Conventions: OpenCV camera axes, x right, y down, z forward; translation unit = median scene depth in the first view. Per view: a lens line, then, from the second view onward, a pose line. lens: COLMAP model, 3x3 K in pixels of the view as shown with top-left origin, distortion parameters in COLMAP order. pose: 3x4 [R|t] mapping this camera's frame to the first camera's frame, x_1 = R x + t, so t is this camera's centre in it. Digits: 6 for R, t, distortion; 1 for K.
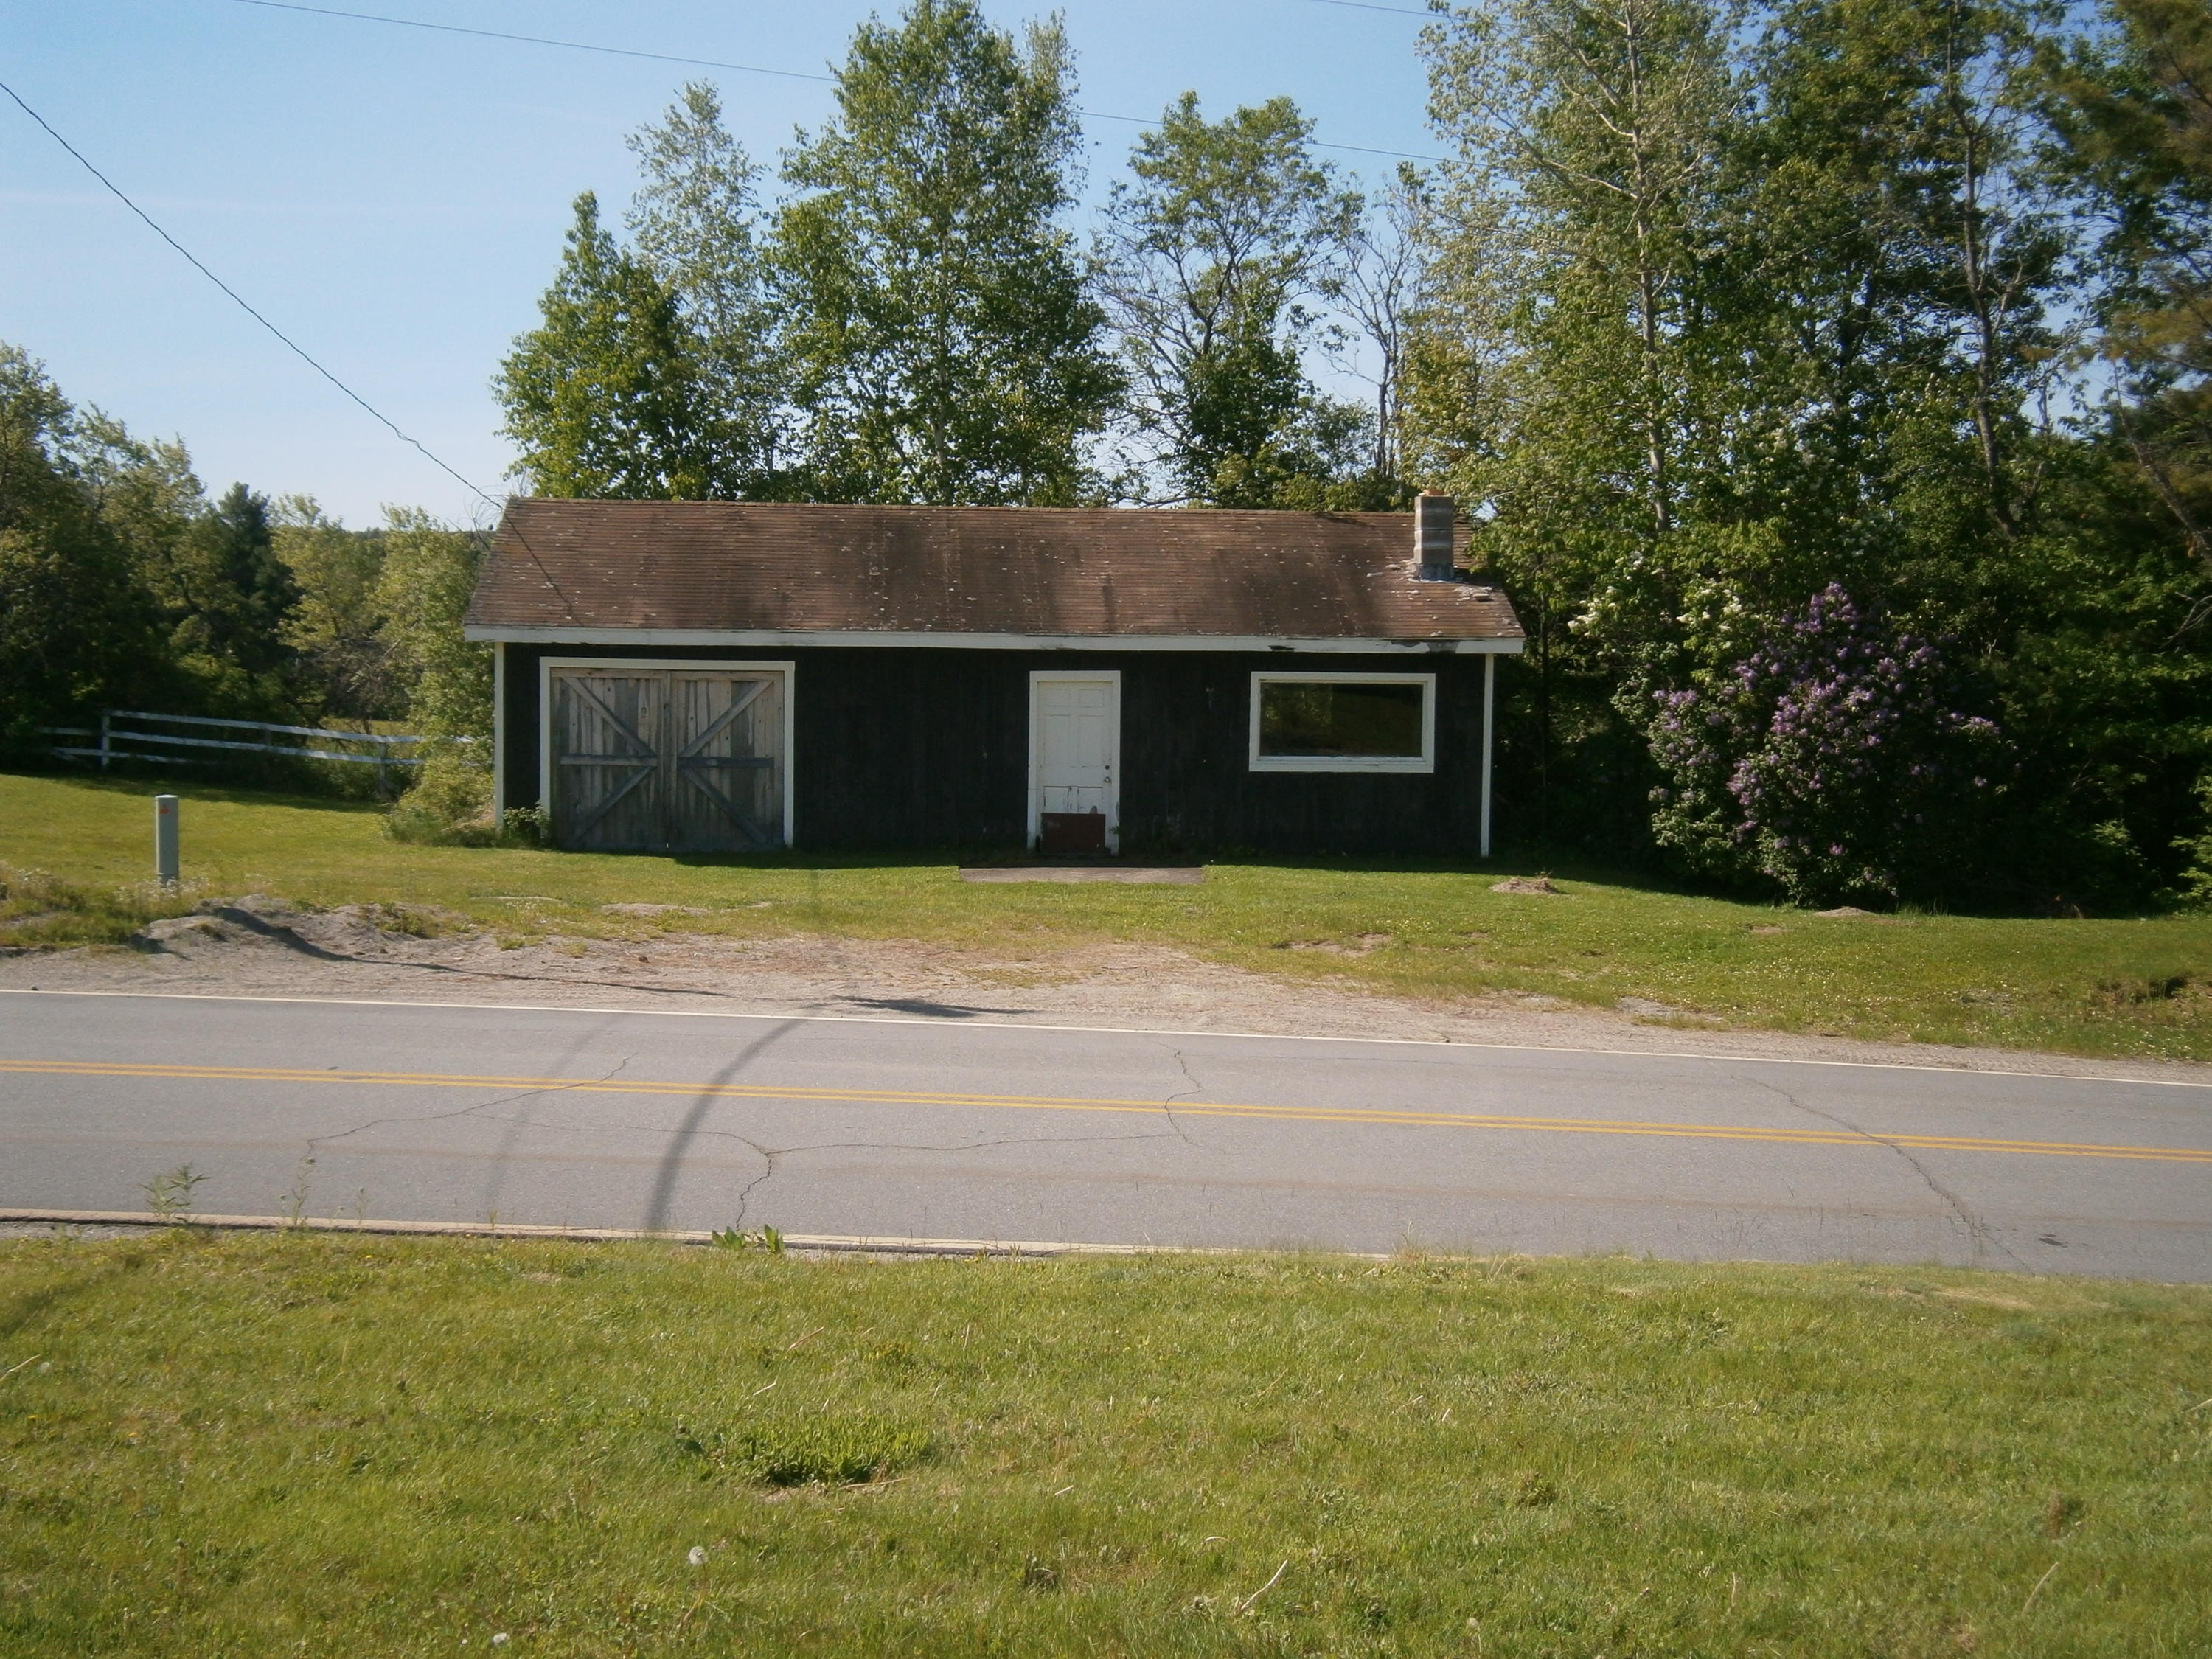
lens RADIAL K [[2952.2, 0, 1107.4], [0, 2952.2, 828.9], [0, 0, 1]] dist [-0.016850, 0.000000]
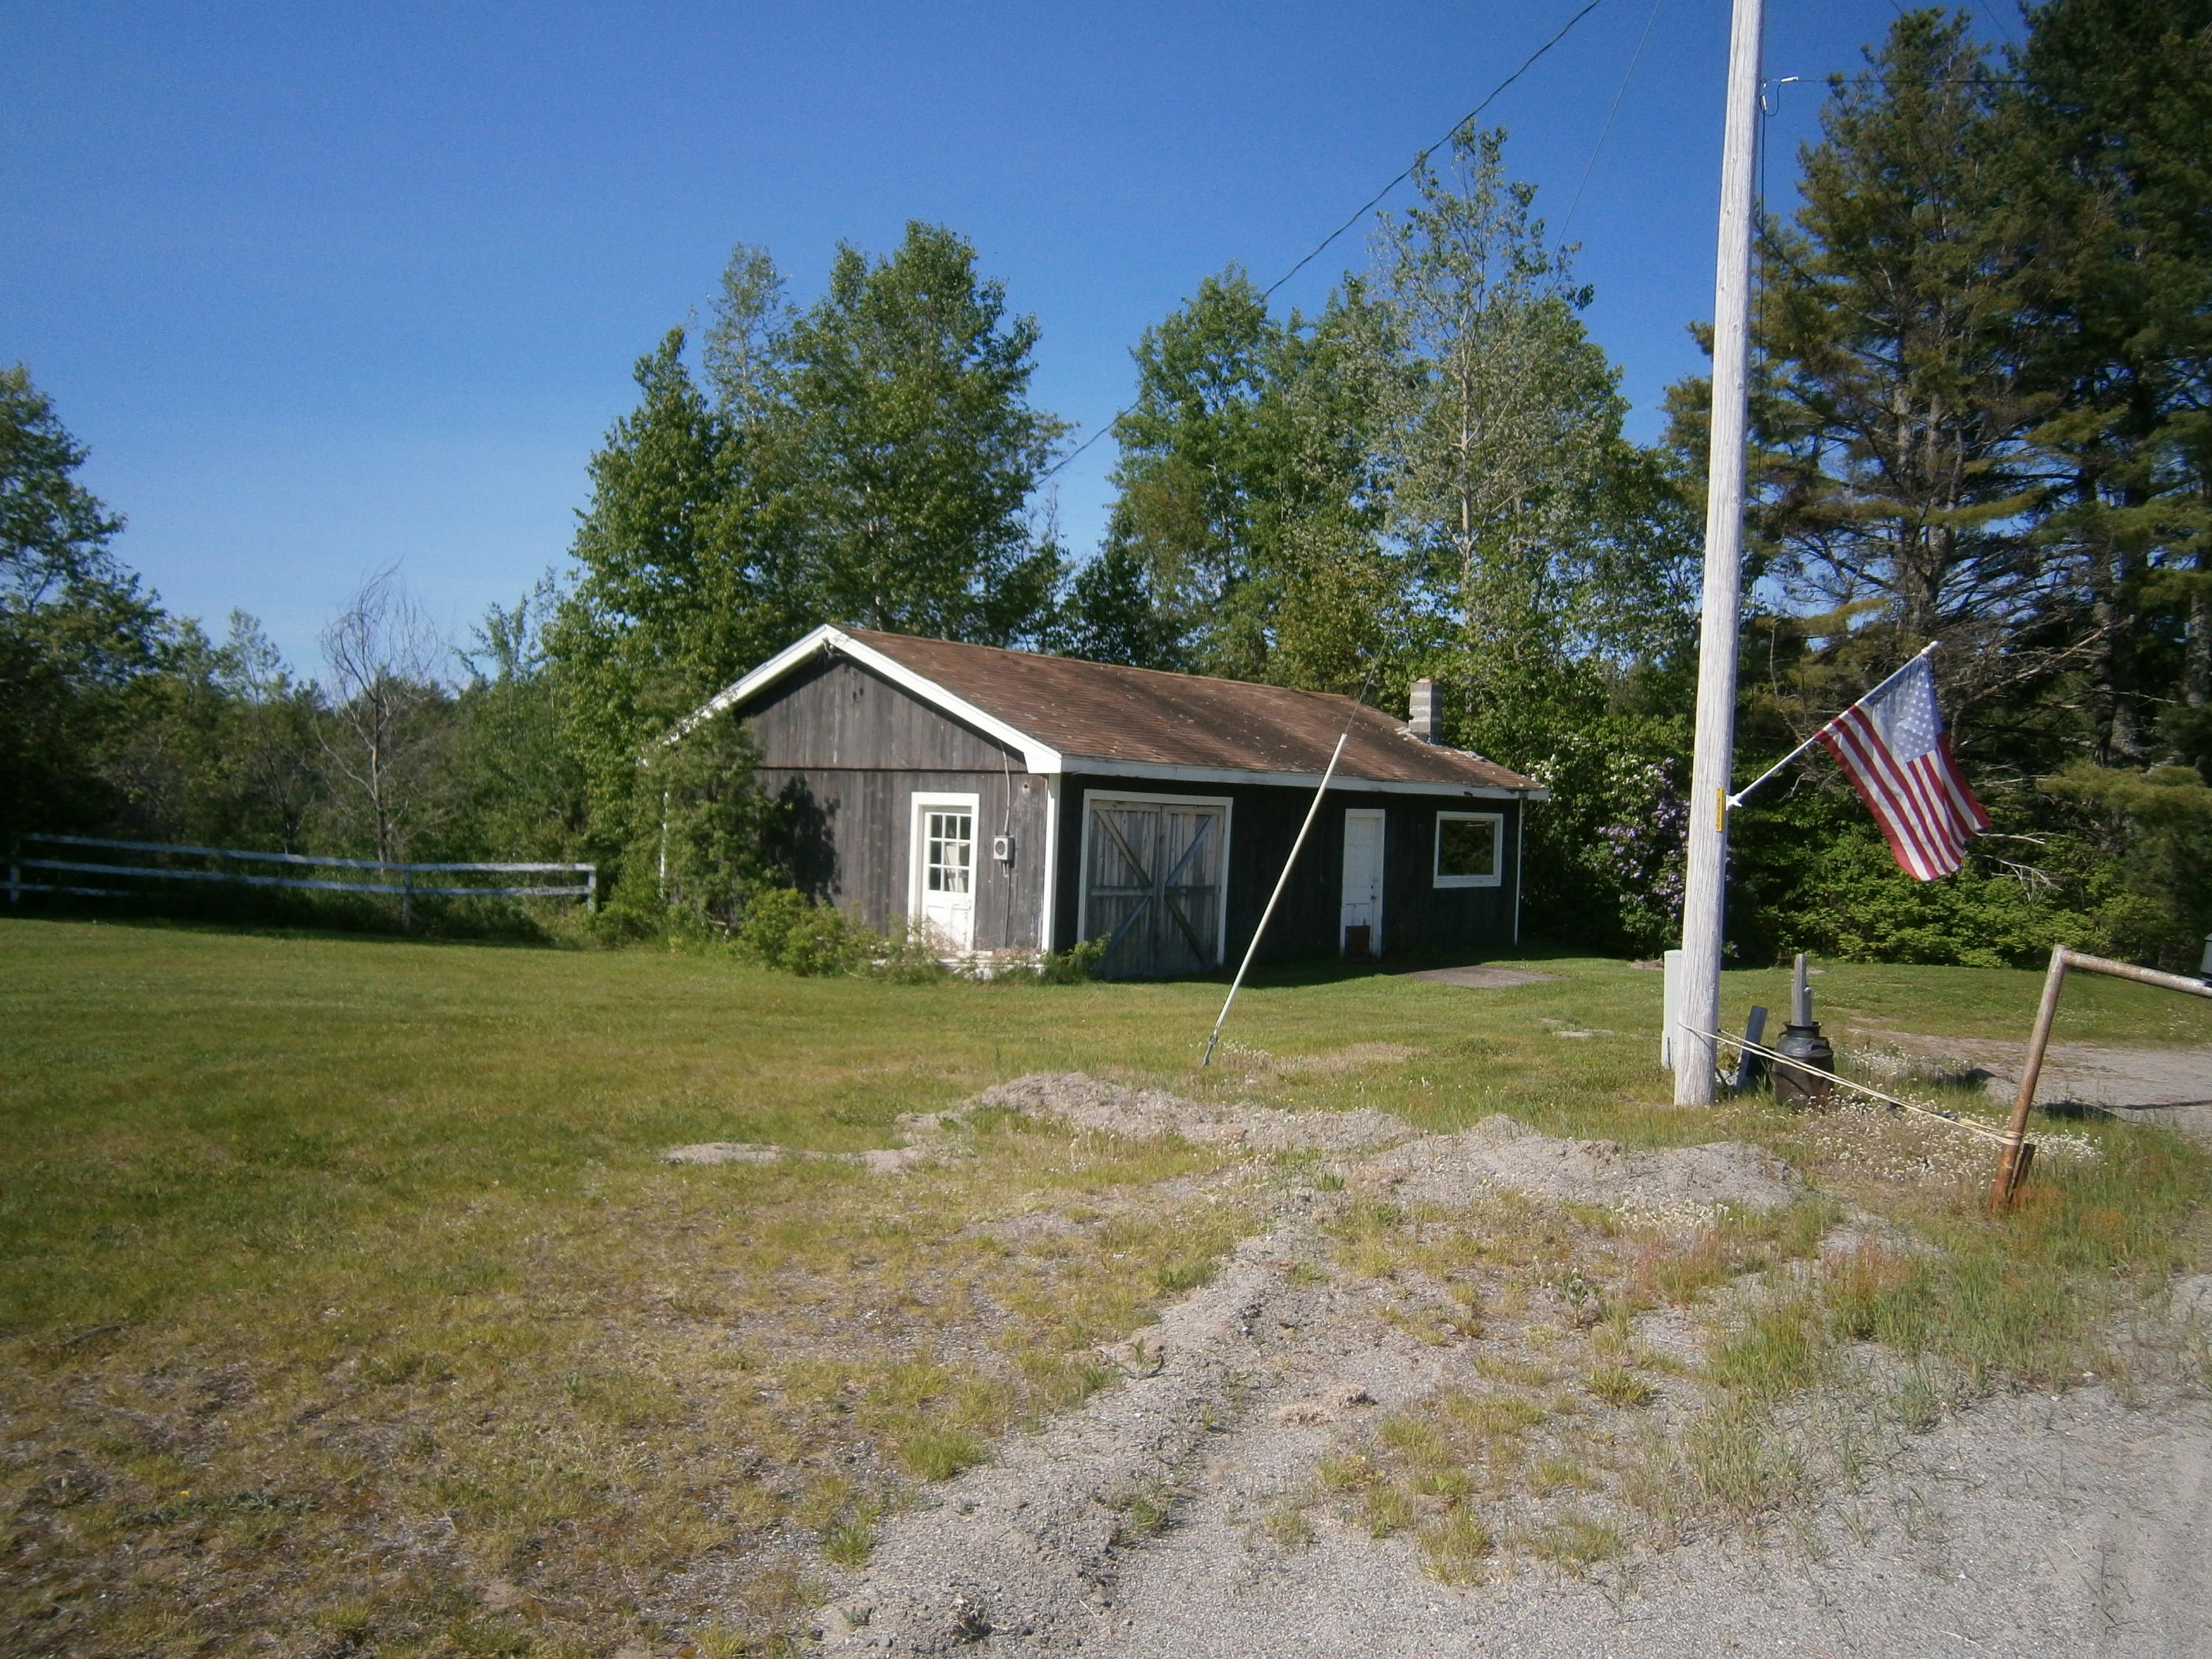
lens RADIAL K [[1729.2, 0, 1108.0], [0, 1729.2, 842.4], [0, 0, 1]] dist [-0.049175, 0.033122]
pose [[0.698620, -0.001171, 0.715492, -0.588703], [0.021138, 0.999596, -0.019004, -0.028395], [-0.715181, 0.028400, 0.698363, 0.579116]]
